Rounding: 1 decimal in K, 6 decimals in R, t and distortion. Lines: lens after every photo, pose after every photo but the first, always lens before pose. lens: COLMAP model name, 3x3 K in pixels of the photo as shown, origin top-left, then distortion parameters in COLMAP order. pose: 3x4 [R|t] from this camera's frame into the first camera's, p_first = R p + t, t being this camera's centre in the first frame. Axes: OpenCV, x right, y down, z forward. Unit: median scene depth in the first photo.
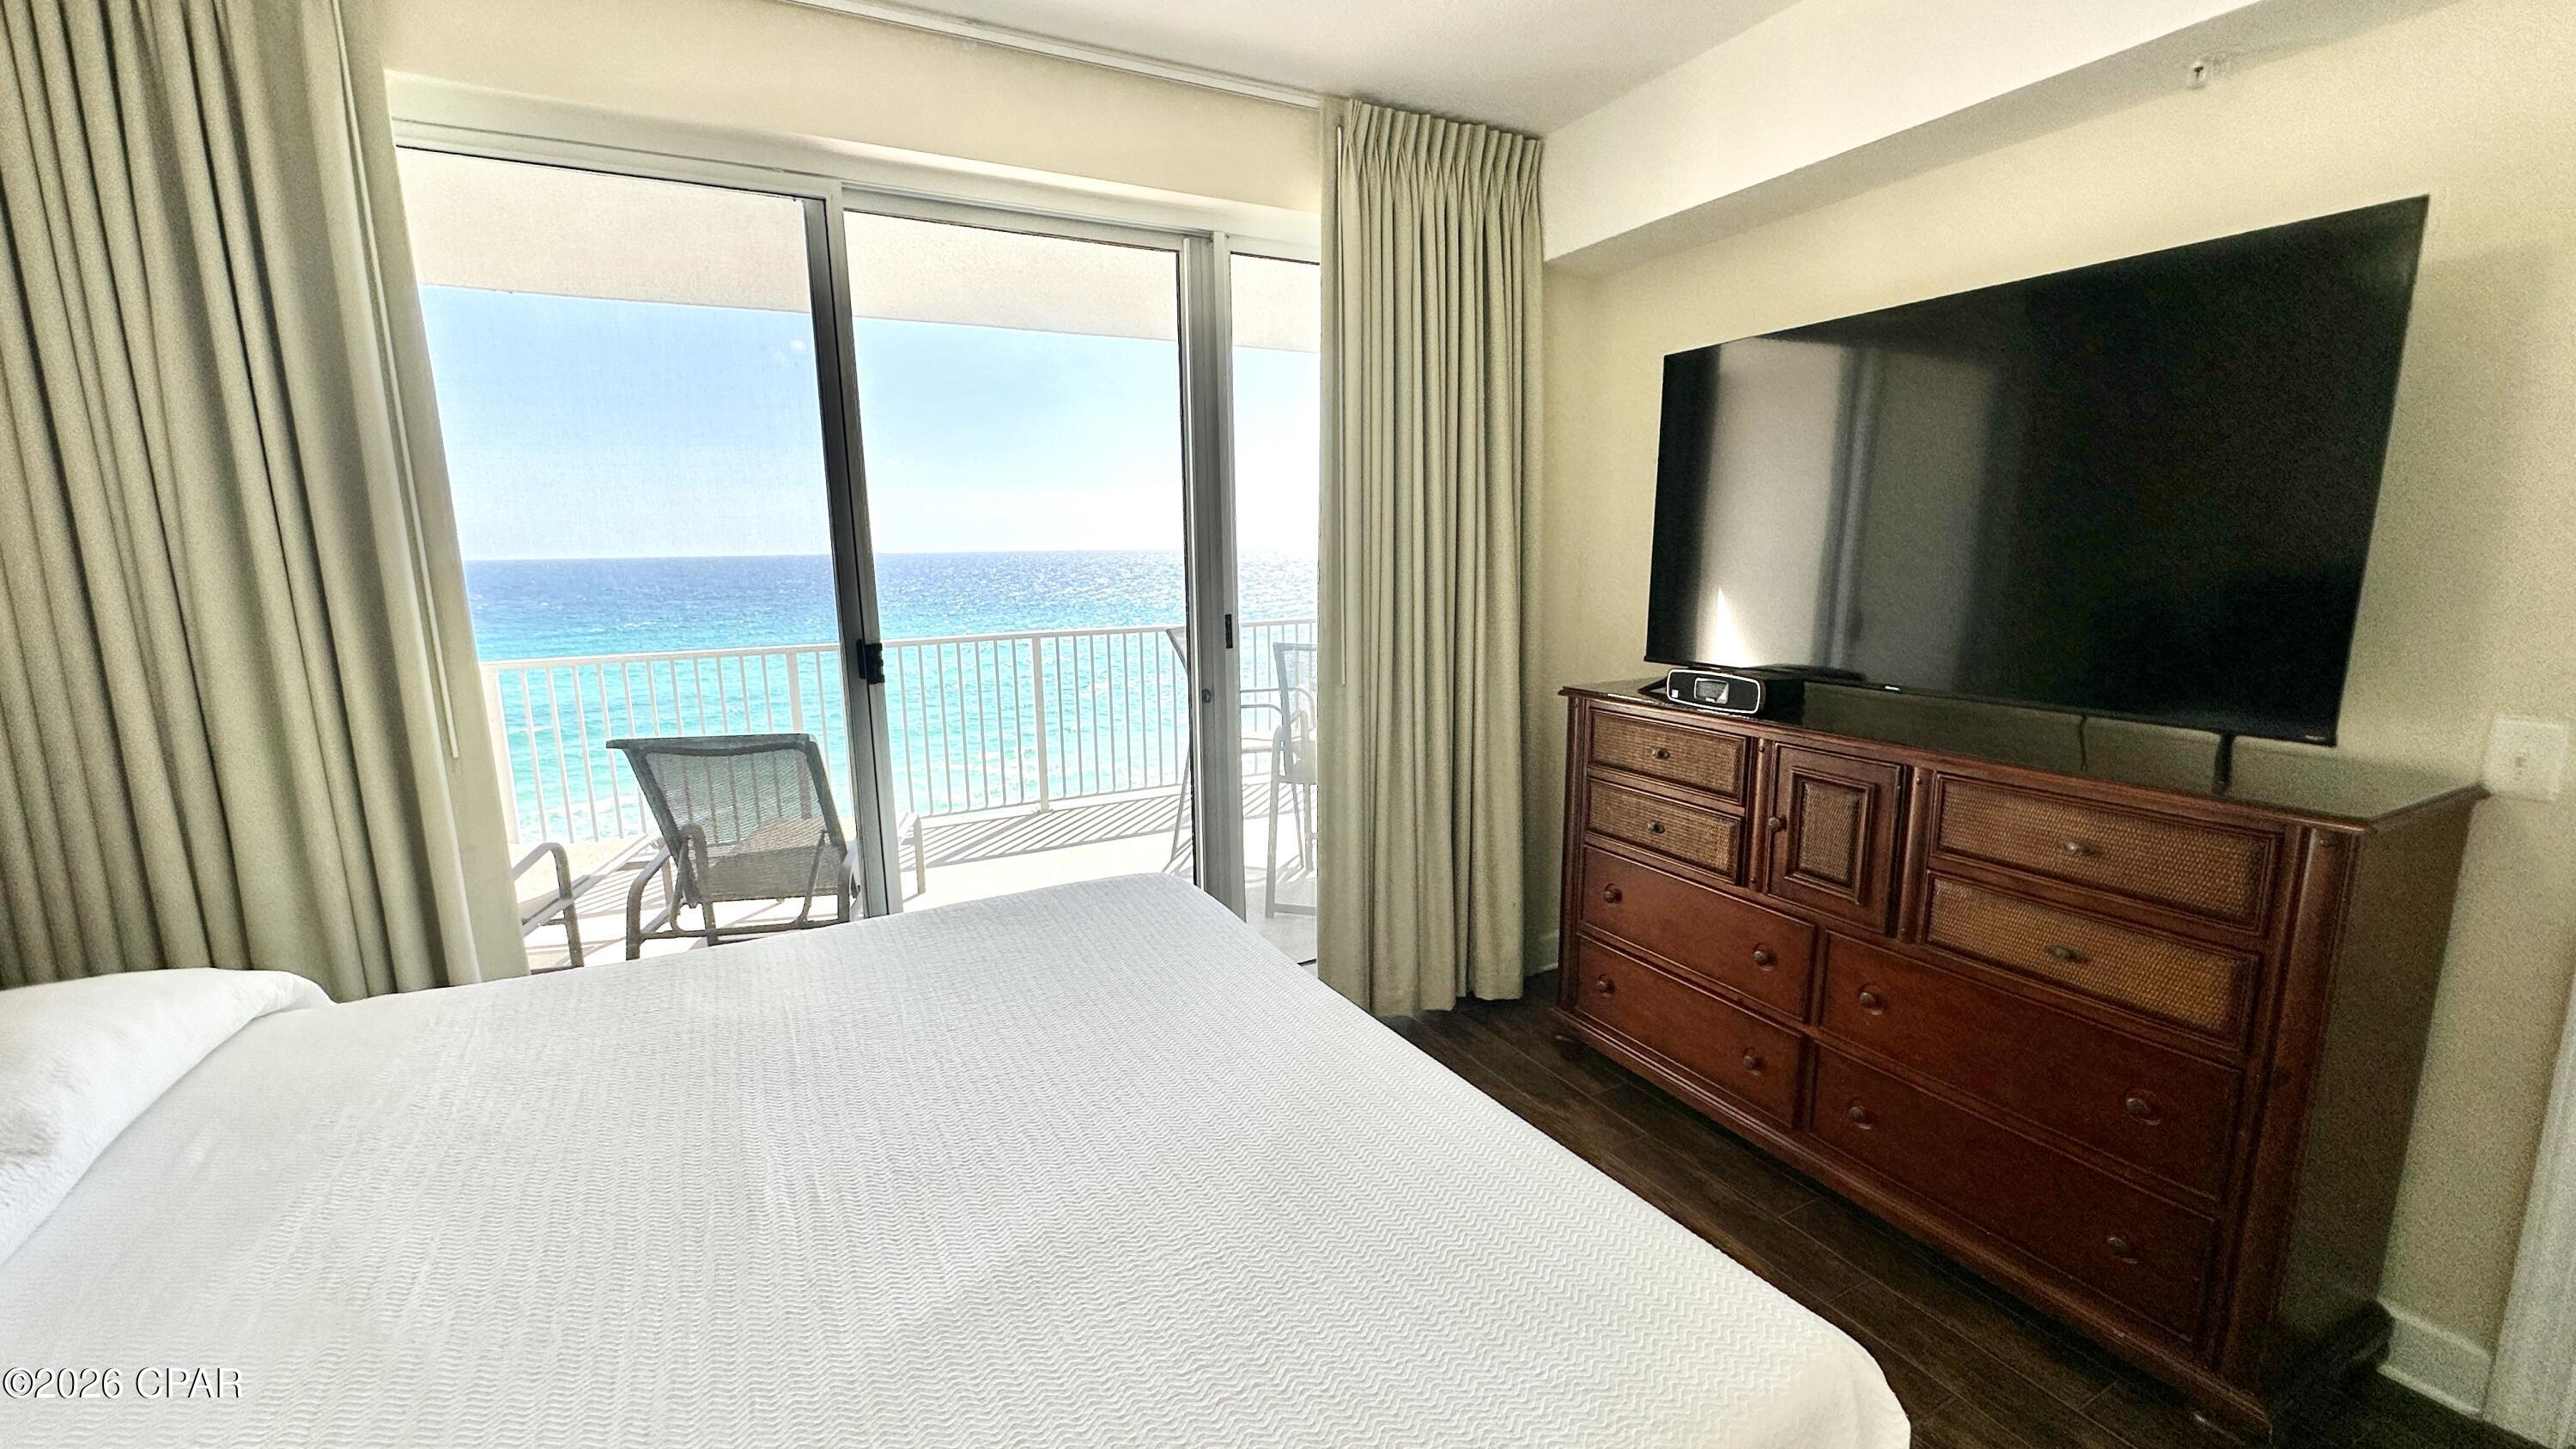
lens RADIAL K [[1020.3, 0, 1288.0], [0, 1020.3, 724.5], [0, 0, 1]] dist [-0.011609, 0.000010]
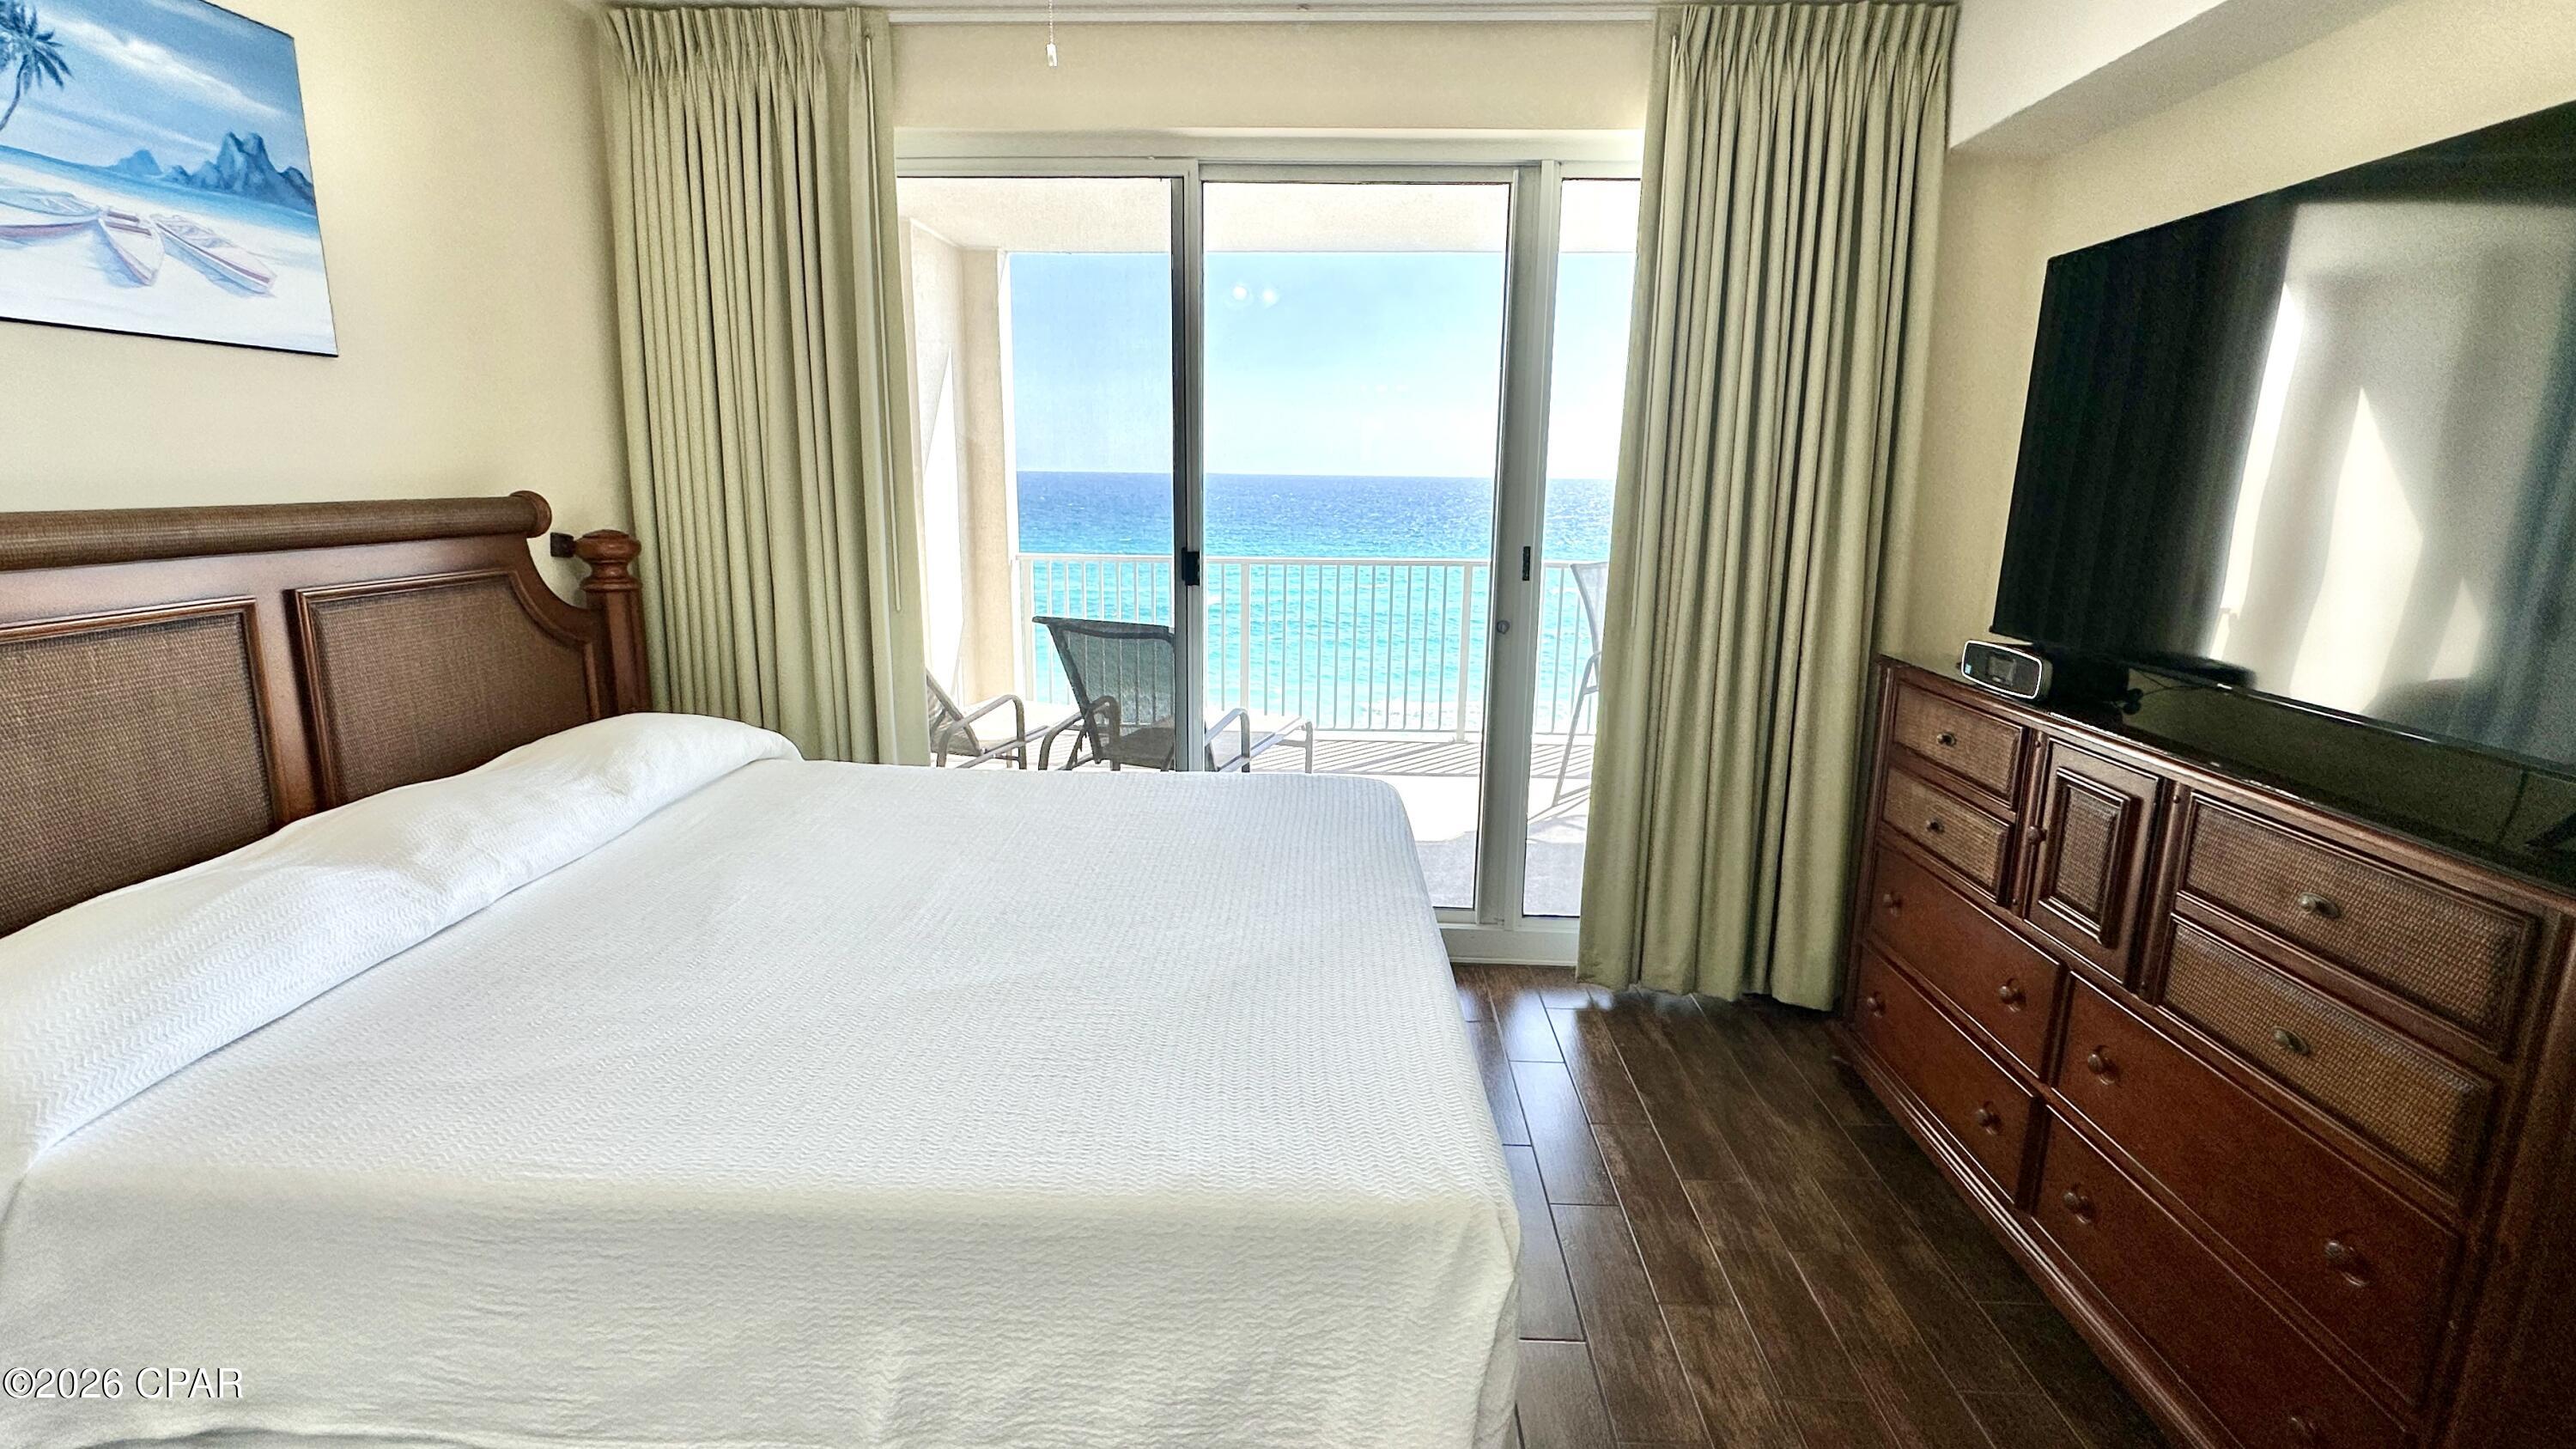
lens RADIAL K [[1120.6, 0, 1280.9], [0, 1120.6, 689.6], [0, 0, 1]] dist [-0.000702, 0.000180]
pose [[0.862734, 0.121715, -0.490790, 0.338140], [-0.112626, 0.992470, 0.048153, 0.005624], [0.492955, 0.013732, 0.869946, -0.078493]]
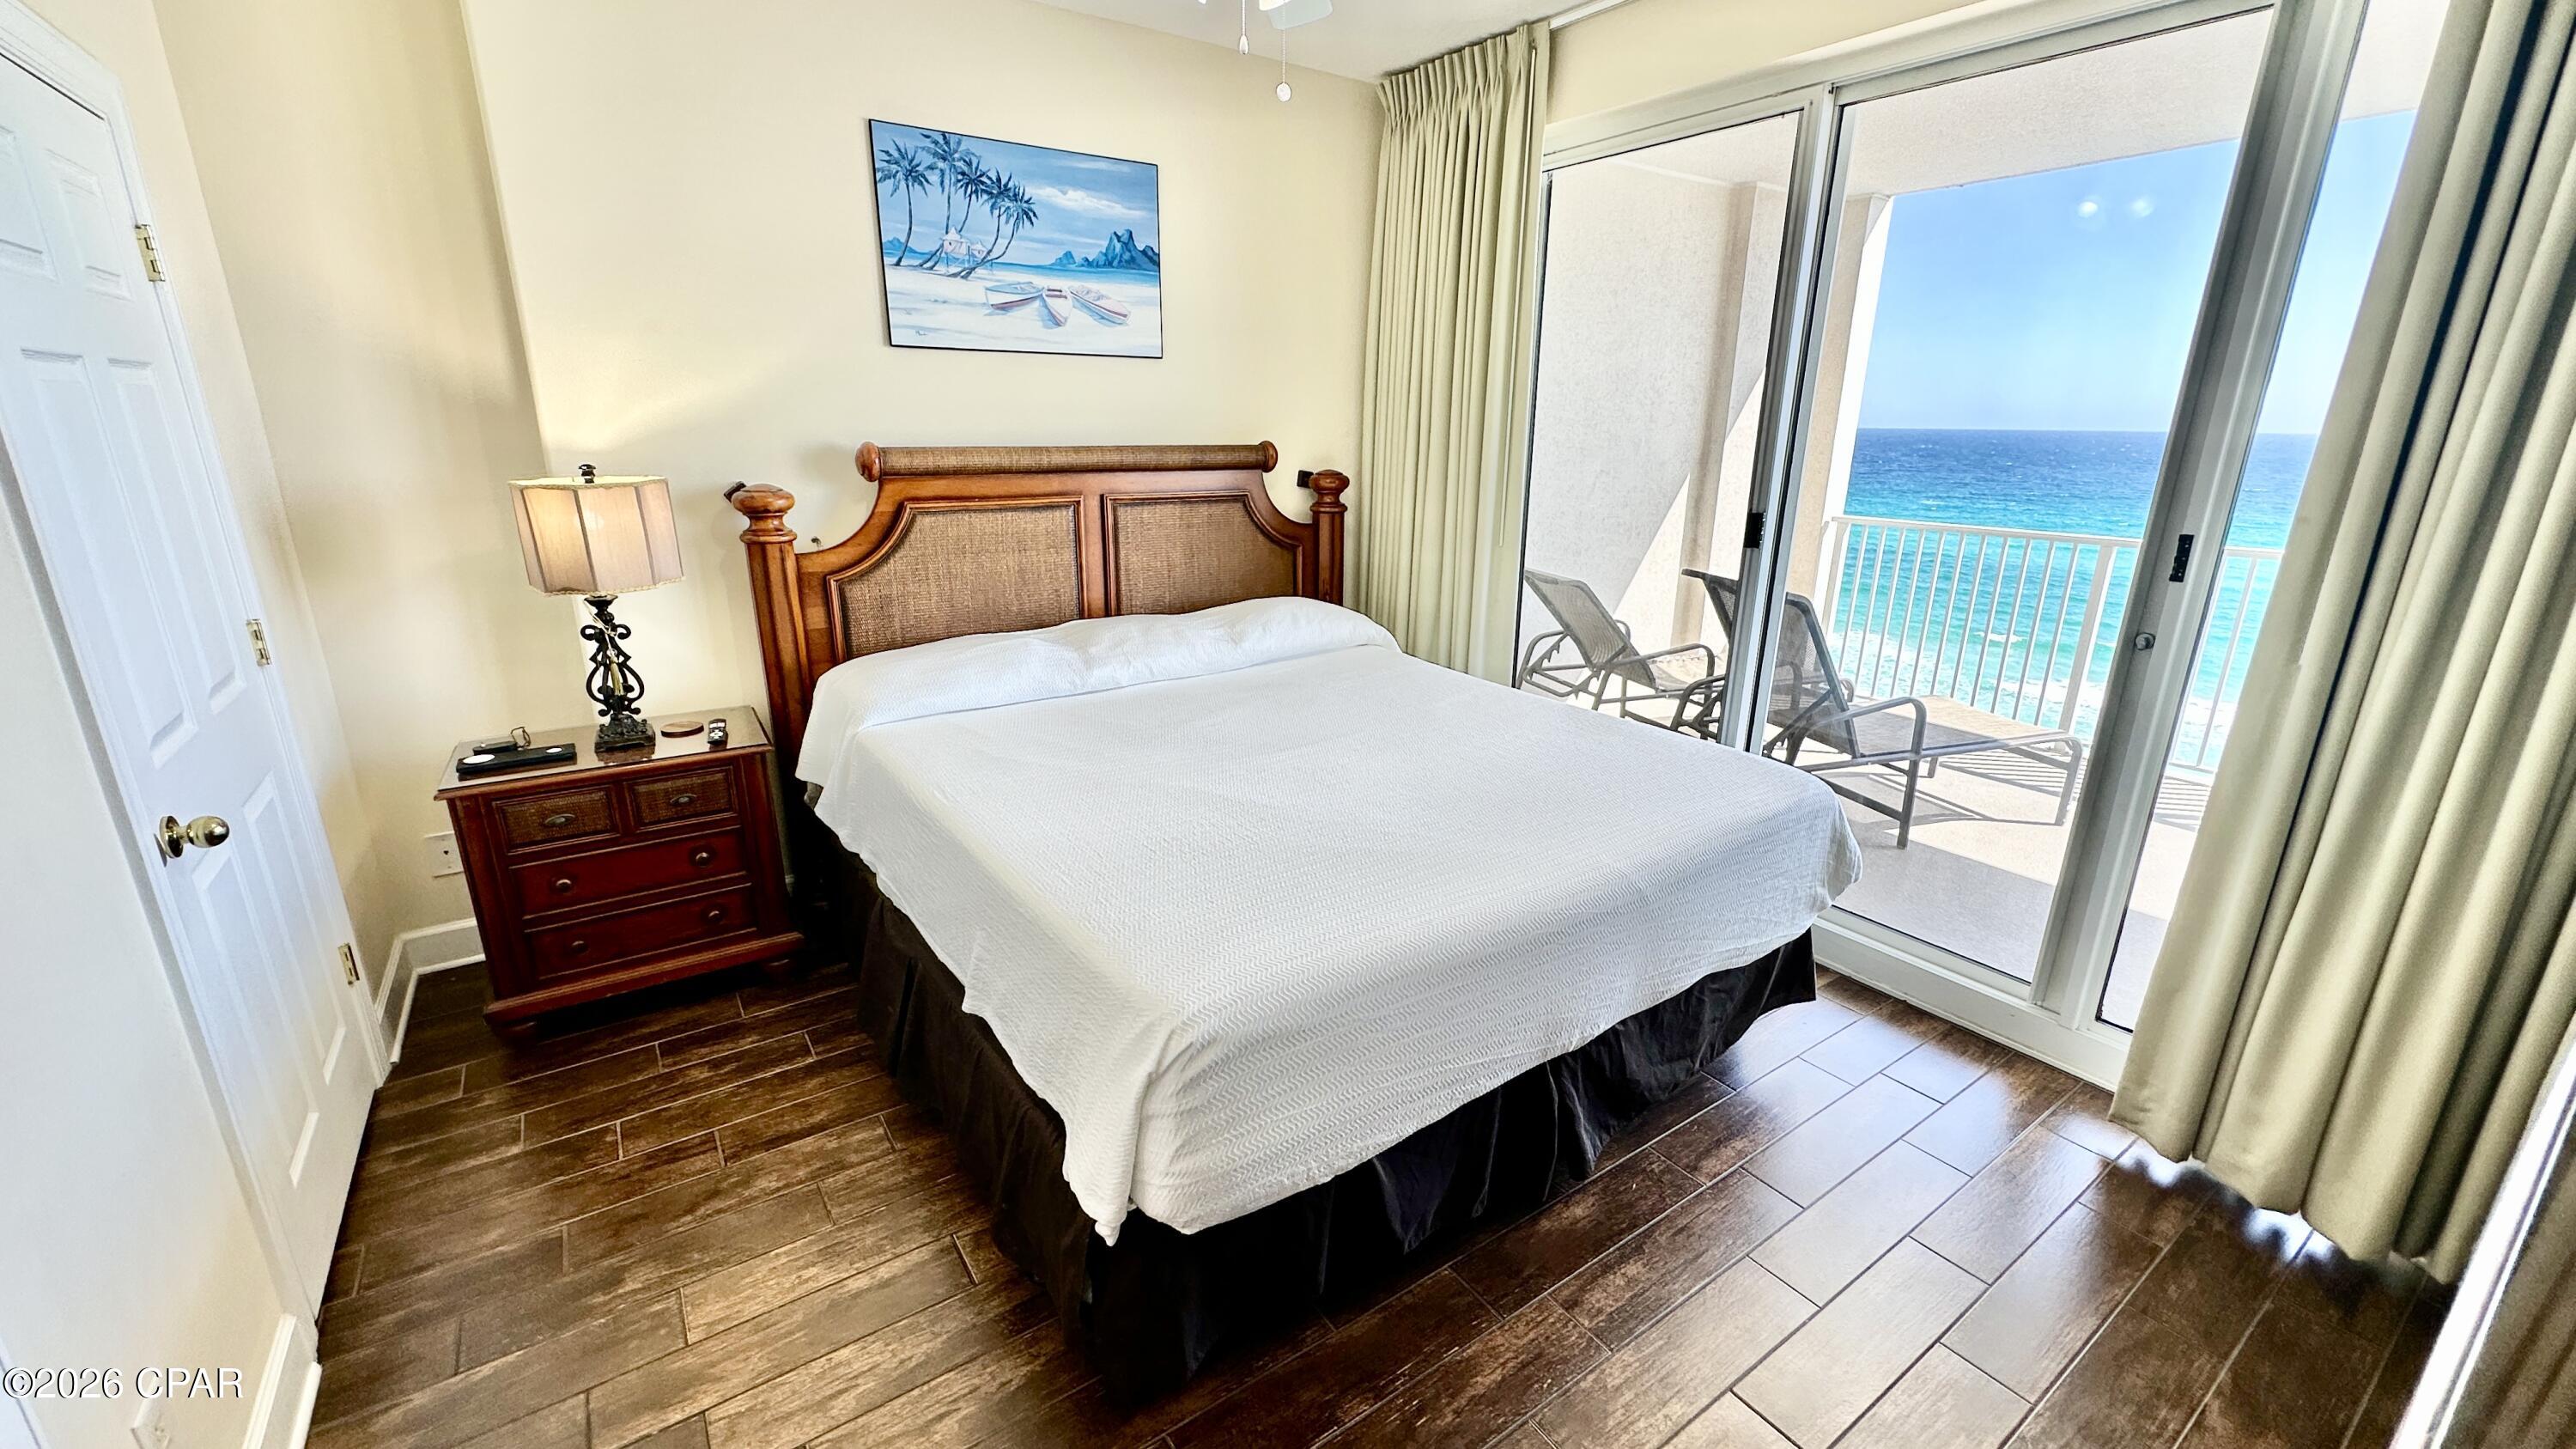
lens RADIAL K [[1020.3, 0, 1288.0], [0, 1020.3, 724.5], [0, 0, 1]] dist [-0.011609, 0.000010]
pose [[0.122221, 0.300075, -0.946053, 0.682099], [-0.183604, 0.943584, 0.275572, -0.073438], [0.975373, 0.140018, 0.170421, 0.325552]]
